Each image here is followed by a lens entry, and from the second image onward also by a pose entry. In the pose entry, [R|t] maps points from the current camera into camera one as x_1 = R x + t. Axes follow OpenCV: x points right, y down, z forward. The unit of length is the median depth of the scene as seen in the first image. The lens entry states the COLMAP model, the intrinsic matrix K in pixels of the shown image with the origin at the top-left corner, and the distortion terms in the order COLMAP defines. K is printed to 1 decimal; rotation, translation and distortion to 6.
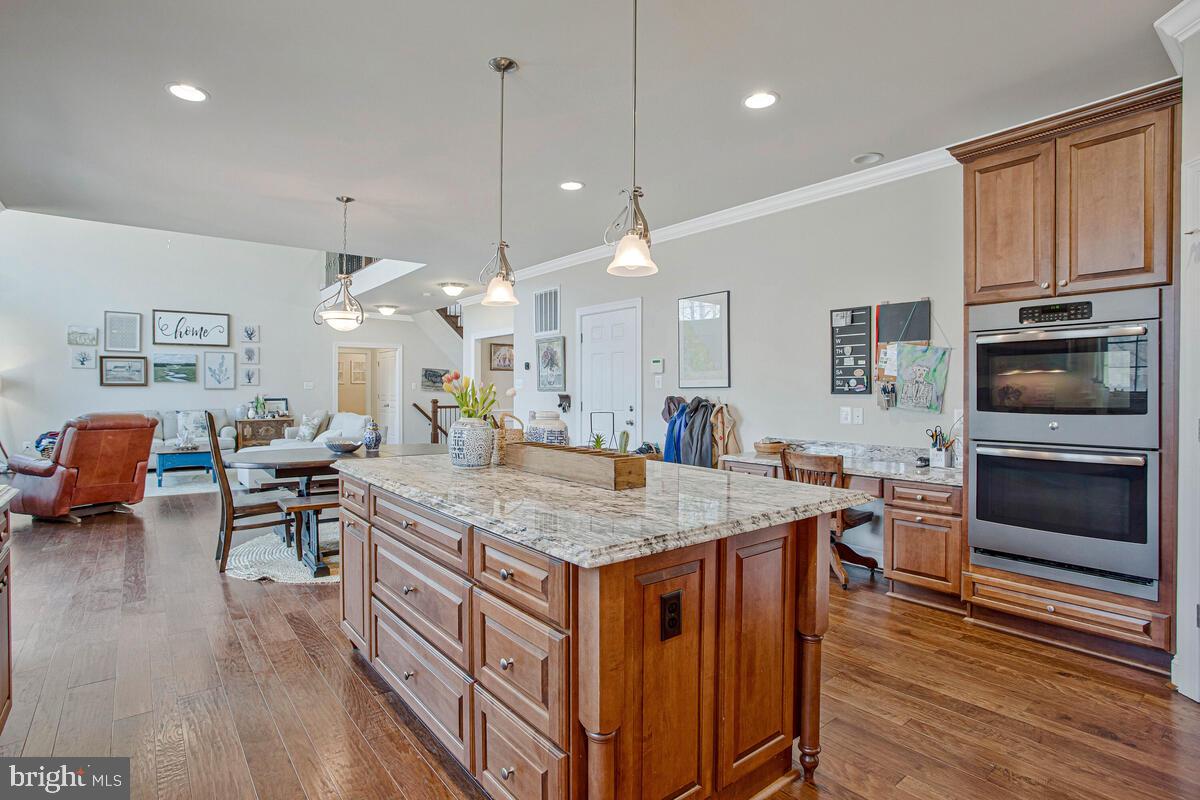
lens RADIAL K [[629.5, 0, 594.3], [0, 629.5, 394.9], [0, 0, 1]] dist [-0.064838, 0.032525]
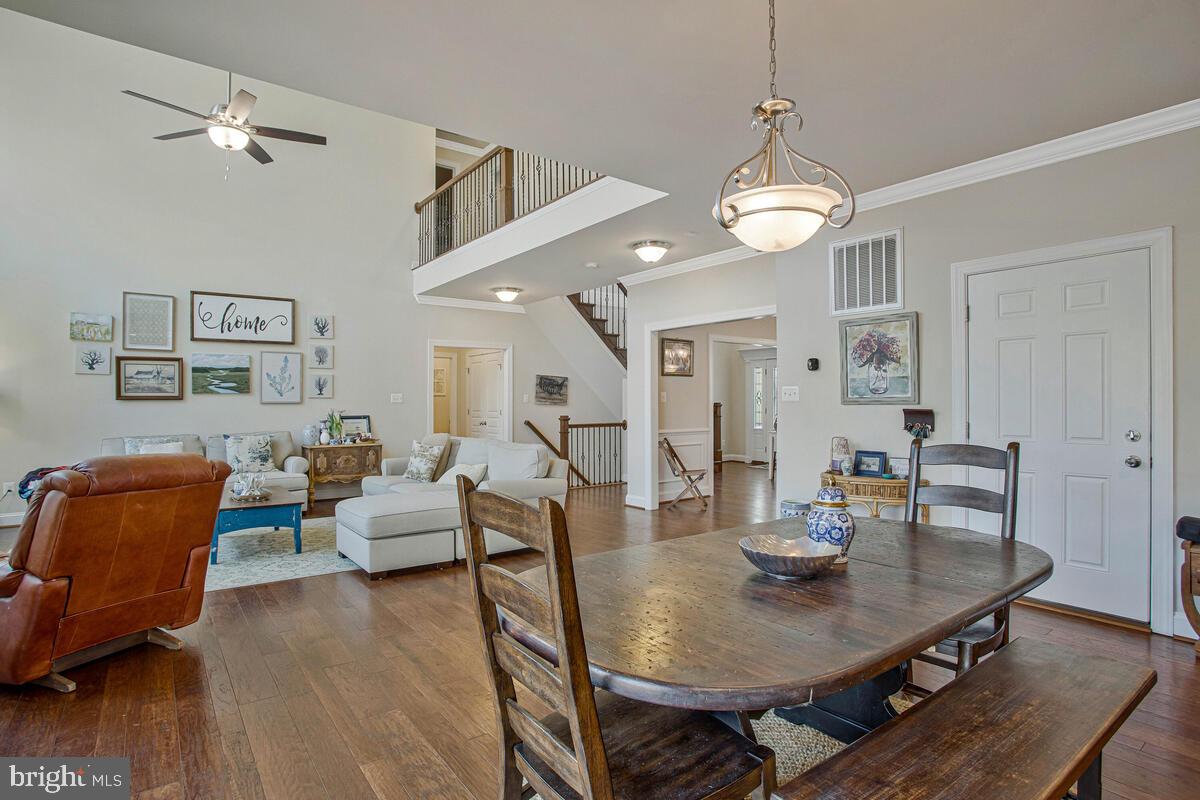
lens RADIAL K [[603.5, 0, 585.8], [0, 603.5, 398.7], [0, 0, 1]] dist [-0.076121, 0.036573]
pose [[0.999985, -0.005404, -0.000399, -0.277078], [0.005398, 0.999894, -0.013538, -0.004090], [0.000472, 0.013536, 0.999908, 0.341142]]
